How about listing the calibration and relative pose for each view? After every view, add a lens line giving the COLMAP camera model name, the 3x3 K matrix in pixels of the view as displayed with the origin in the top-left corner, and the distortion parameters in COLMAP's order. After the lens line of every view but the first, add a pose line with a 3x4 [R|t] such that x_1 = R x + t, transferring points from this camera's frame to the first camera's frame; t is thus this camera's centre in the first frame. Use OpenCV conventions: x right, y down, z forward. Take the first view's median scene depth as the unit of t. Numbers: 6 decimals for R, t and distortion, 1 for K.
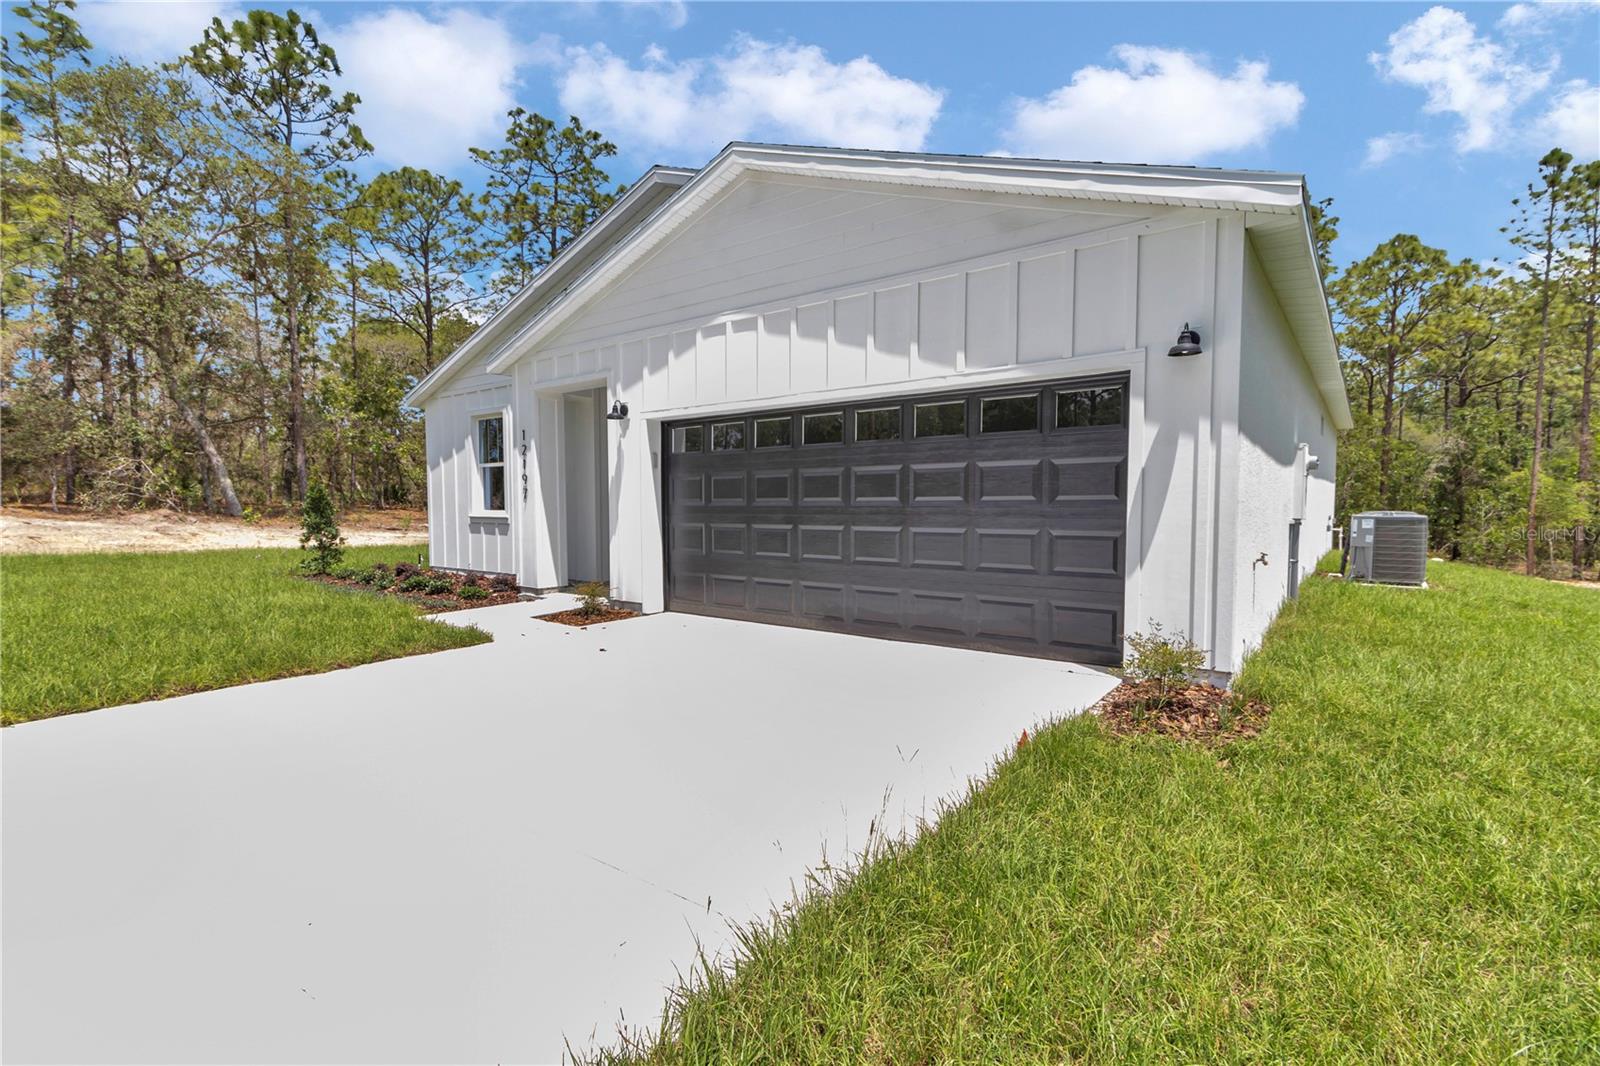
lens RADIAL K [[735.3, 0, 797.8], [0, 735.3, 539.8], [0, 0, 1]] dist [0.009878, -0.001710]
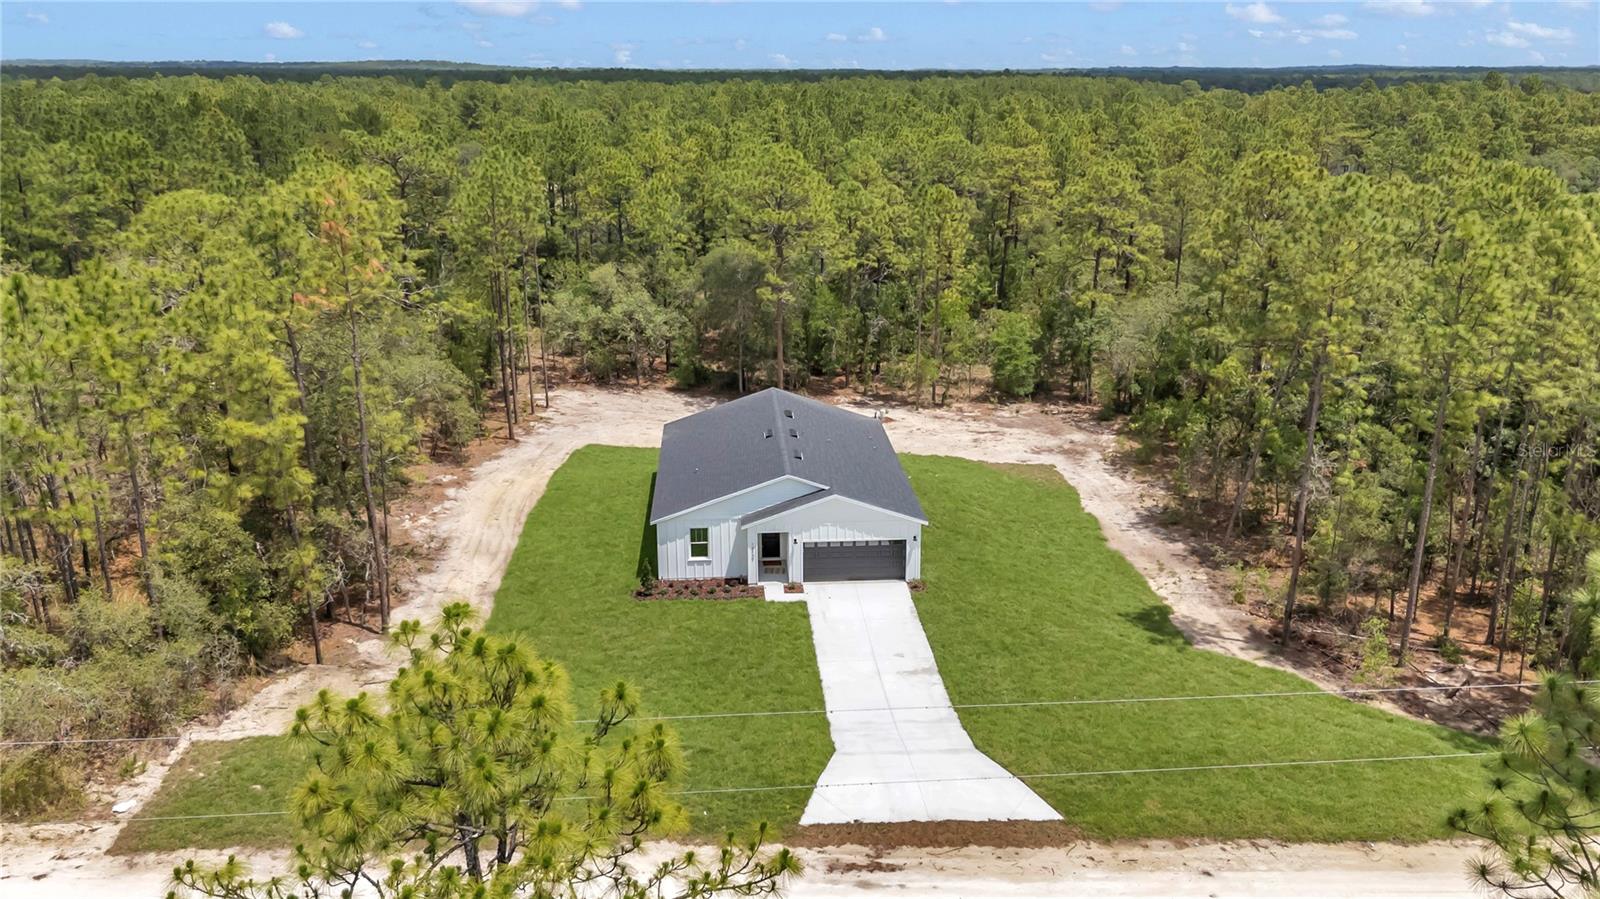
lens RADIAL K [[1186.6, 0, 793.3], [0, 1186.6, 434.8], [0, 0, 1]] dist [0.206932, -0.061177]
pose [[0.750551, -0.186511, 0.633946, -3.062982], [0.033436, 0.968832, 0.245451, -1.674731], [-0.659966, -0.163027, 0.733394, -2.674491]]
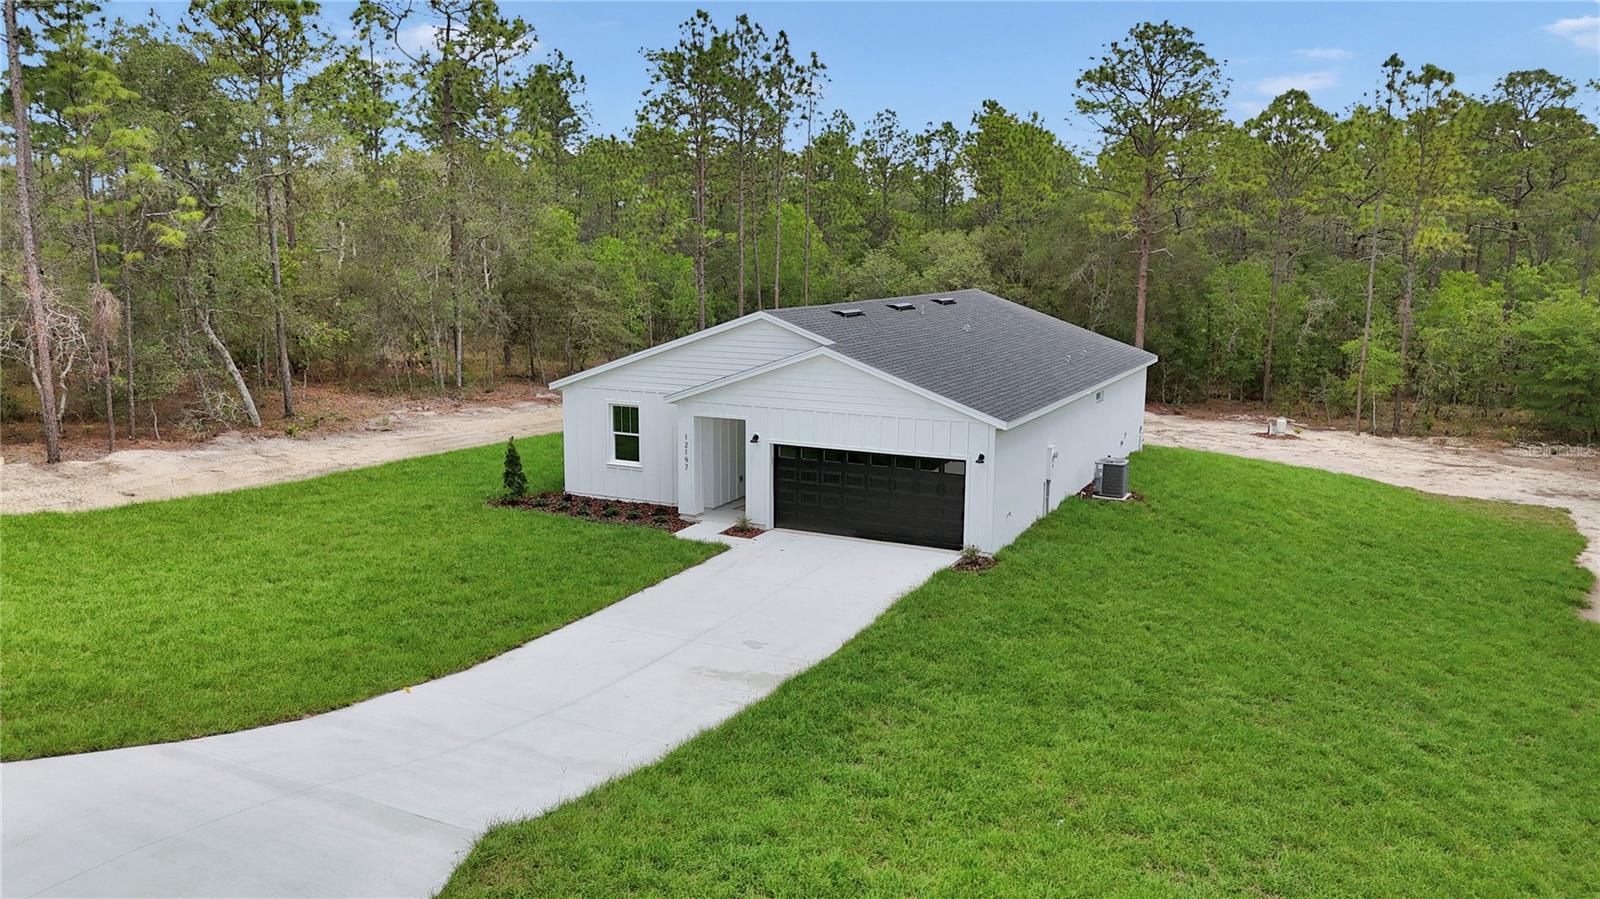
lens RADIAL K [[1194.3, 0, 795.9], [0, 1194.3, 443.6], [0, 0, 1]] dist [0.067946, -0.063050]
pose [[0.982019, -0.020349, 0.187684, -0.540311], [-0.001611, 0.993234, 0.116117, -0.391388], [-0.188777, -0.114332, 0.975342, -1.693412]]
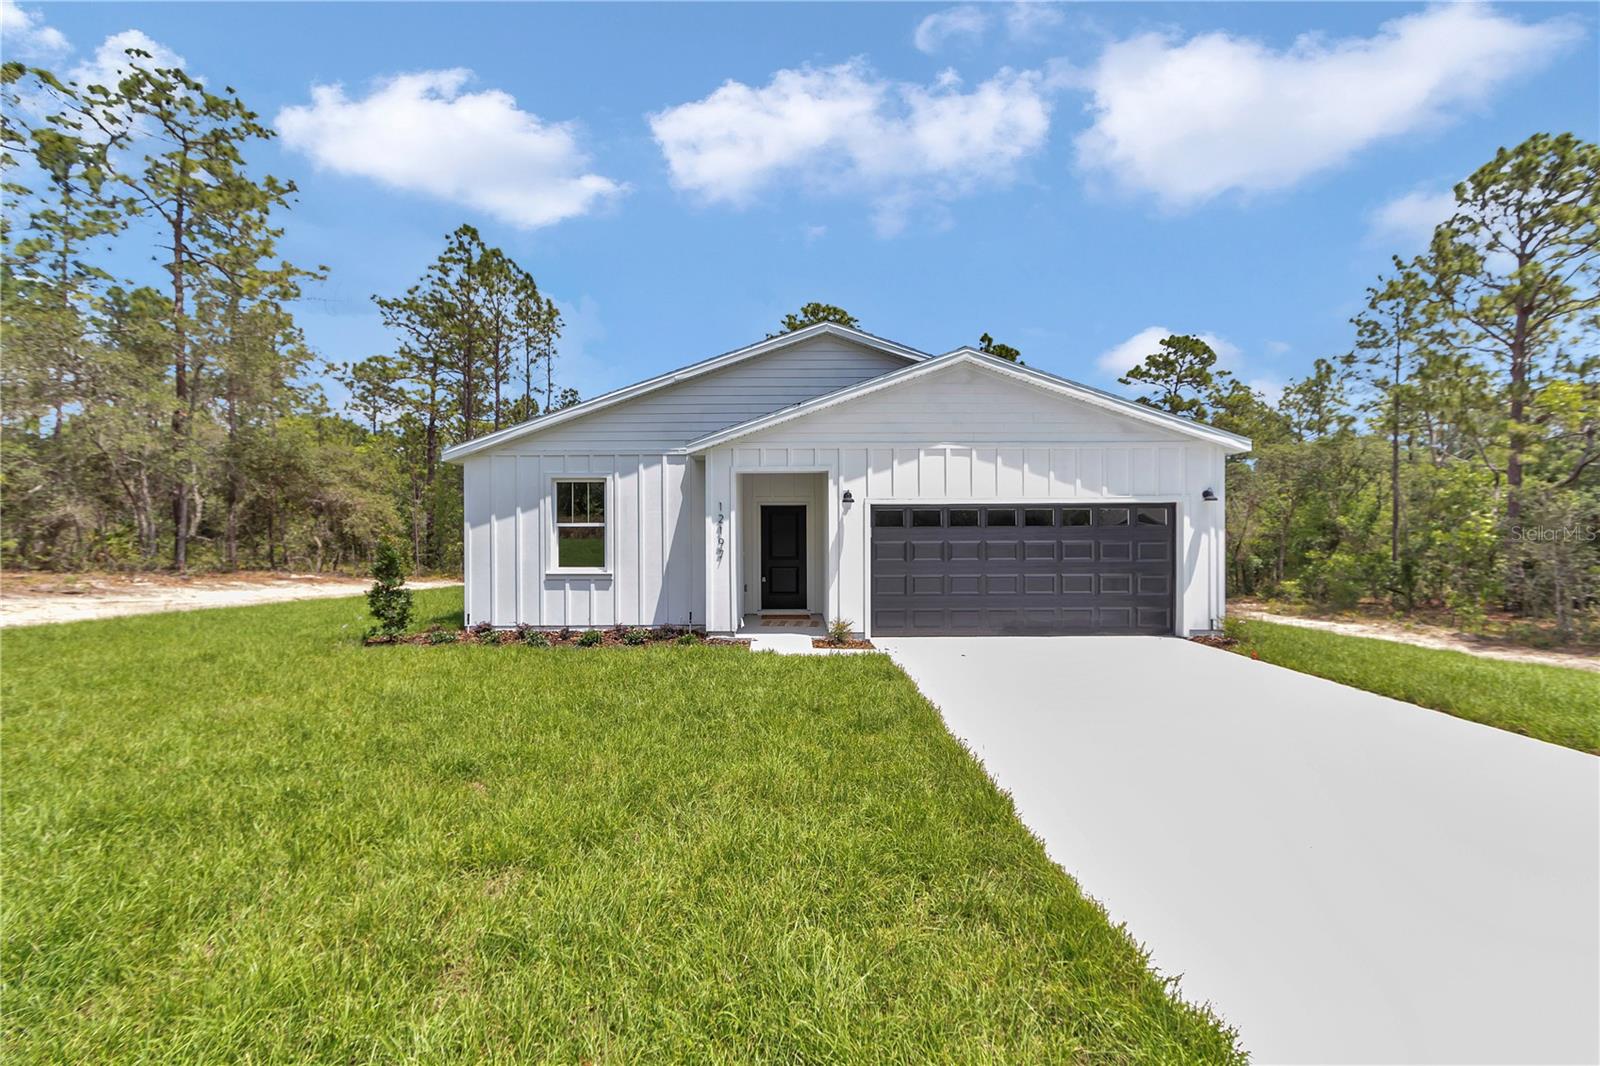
lens RADIAL K [[748.1, 0, 788.1], [0, 748.1, 538.9], [0, 0, 1]] dist [0.000453, 0.000109]
pose [[0.794067, 0.003914, 0.607818, -0.828407], [0.031525, 0.998368, -0.047614, -0.020008], [-0.607012, 0.056970, 0.792648, -0.043270]]
